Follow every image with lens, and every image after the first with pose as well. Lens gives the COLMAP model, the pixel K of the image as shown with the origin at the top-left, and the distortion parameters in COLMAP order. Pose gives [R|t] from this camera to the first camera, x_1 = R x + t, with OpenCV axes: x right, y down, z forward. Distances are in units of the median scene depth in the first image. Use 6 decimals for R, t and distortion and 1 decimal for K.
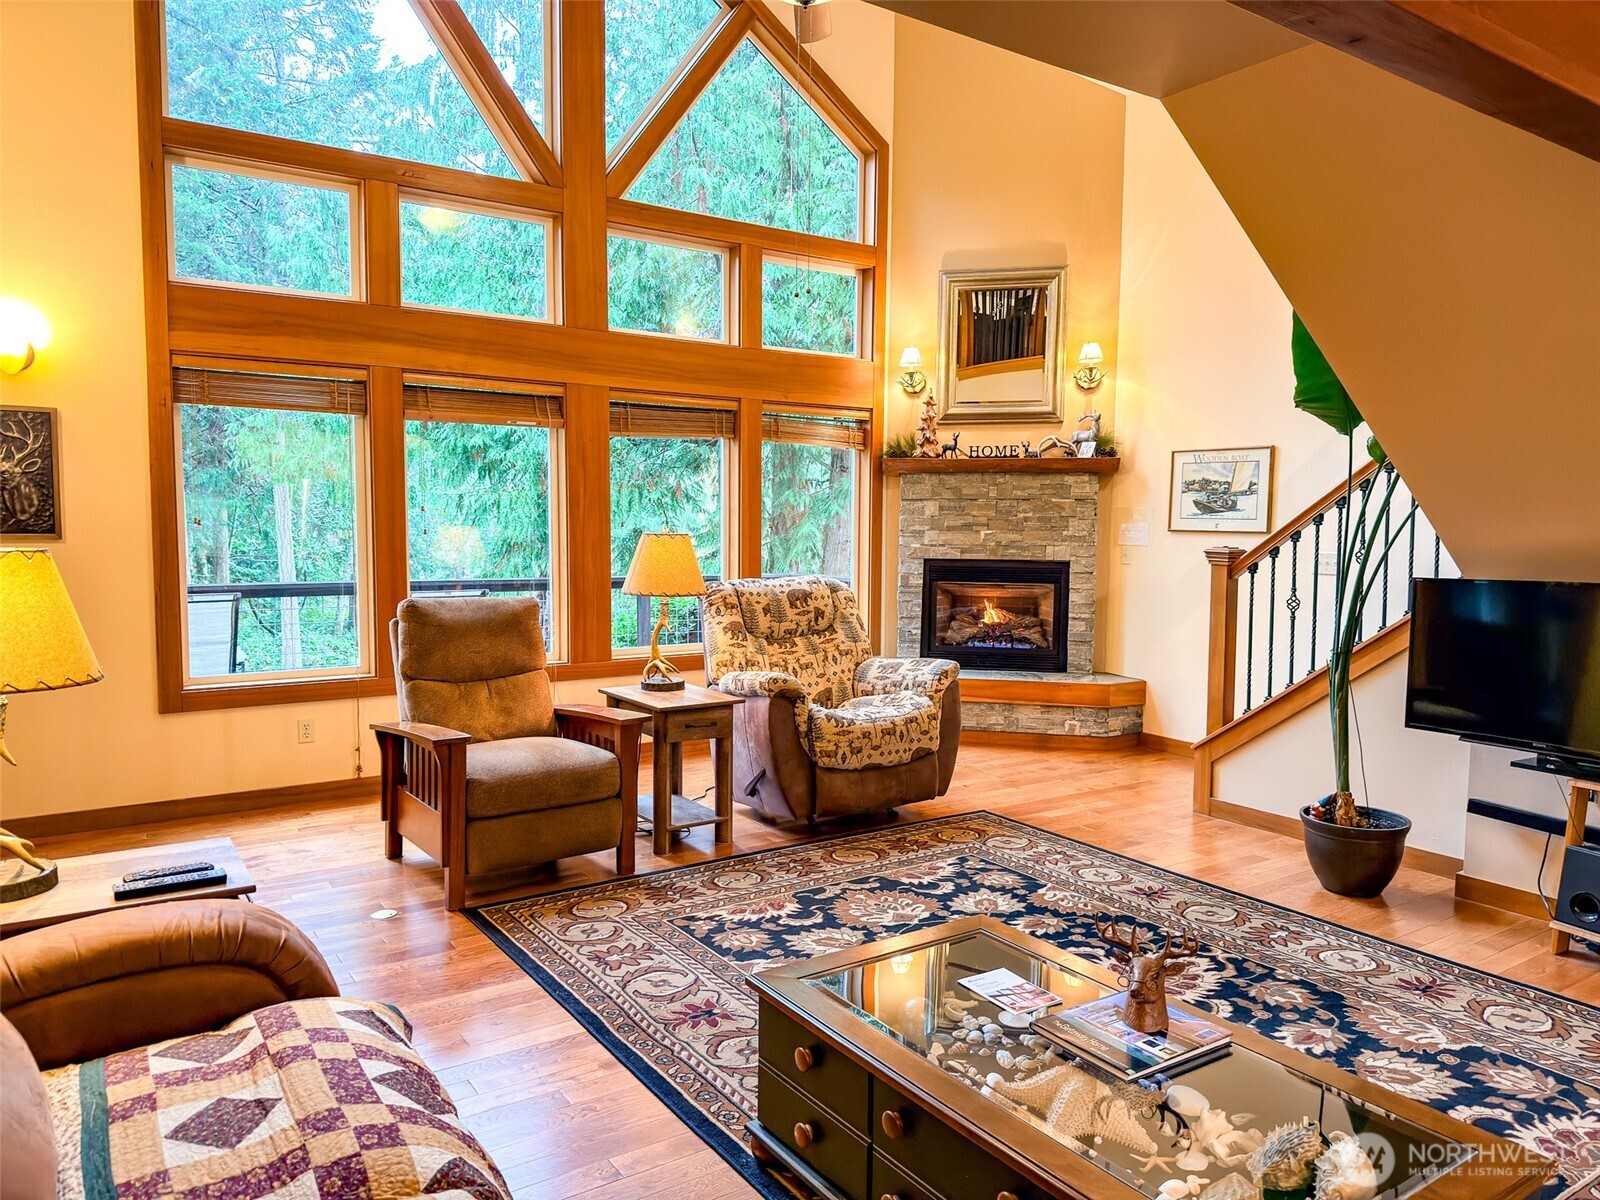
lens RADIAL K [[1109.8, 0, 800.0], [0, 1109.8, 600.0], [0, 0, 1]] dist [0.132496, -0.194755]
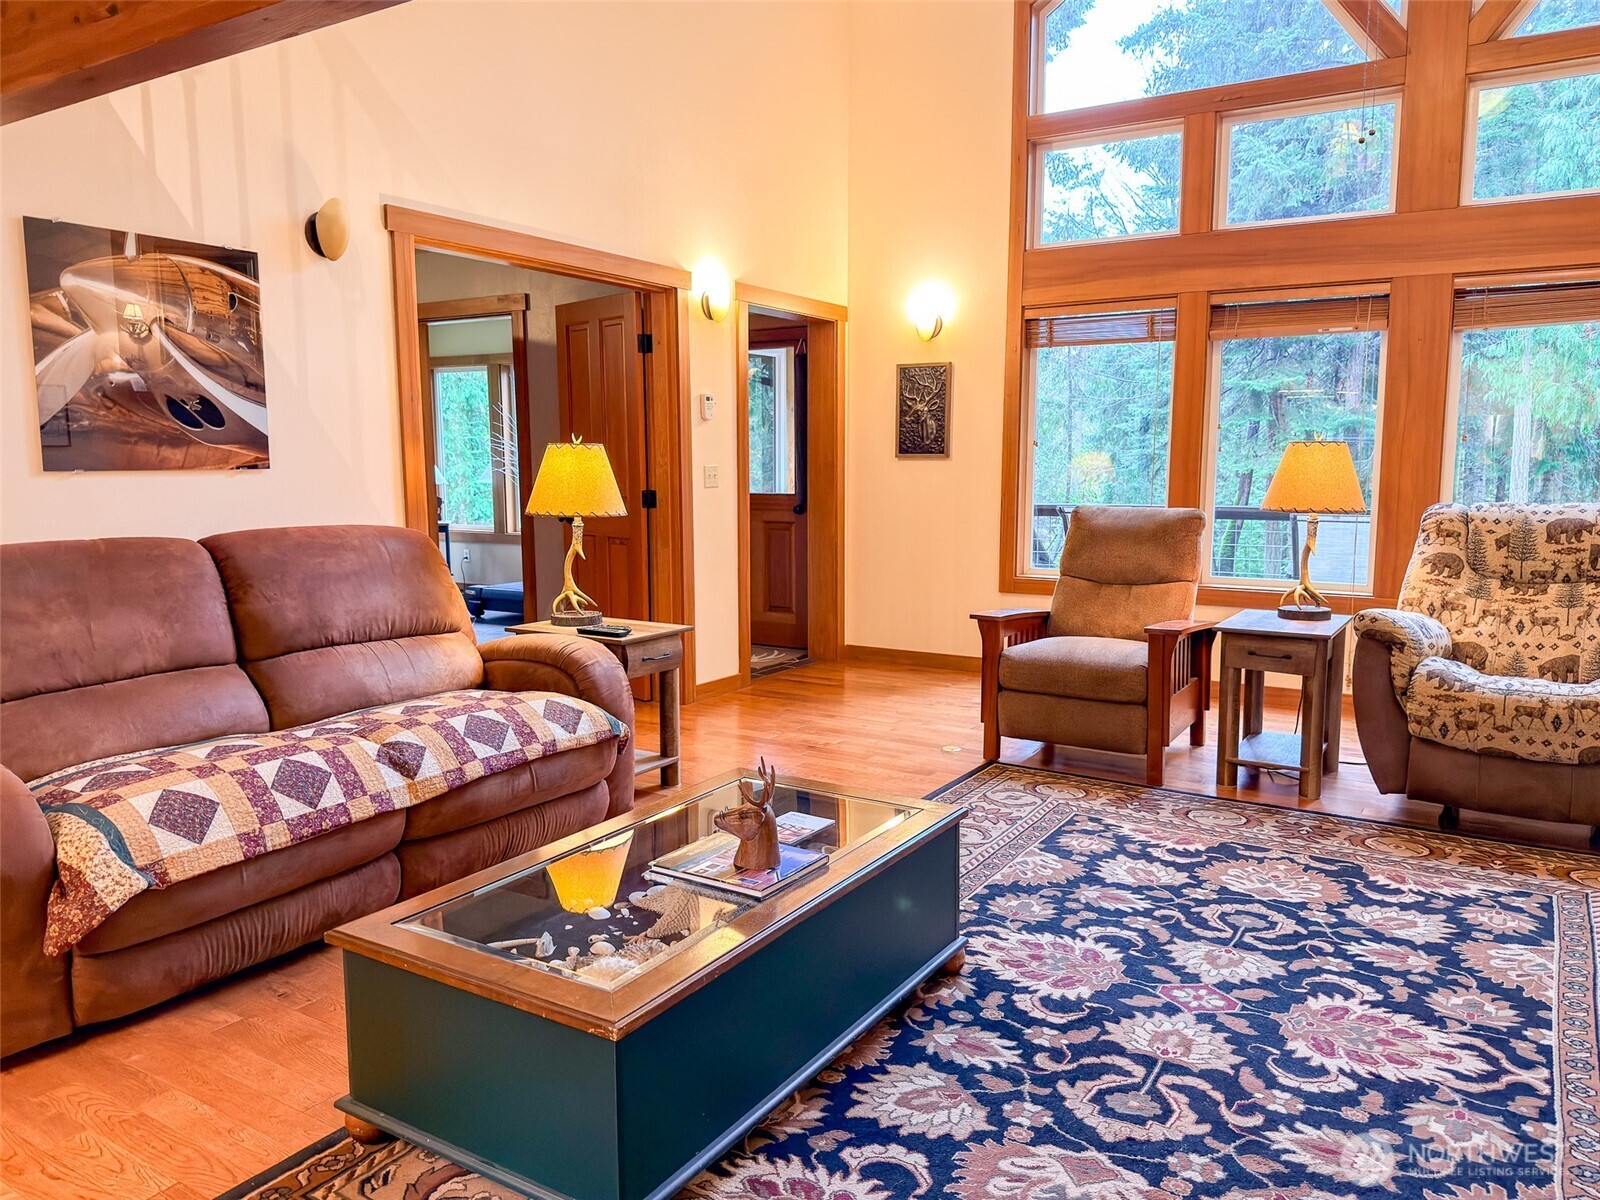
lens RADIAL K [[1156.0, 0, 799.2], [0, 1156.0, 606.1], [0, 0, 1]] dist [0.055533, -0.080838]
pose [[0.395224, 0.107417, -0.912283, 0.516688], [-0.064698, 0.993928, 0.089002, 0.012435], [0.916304, 0.023847, 0.399774, 0.236778]]
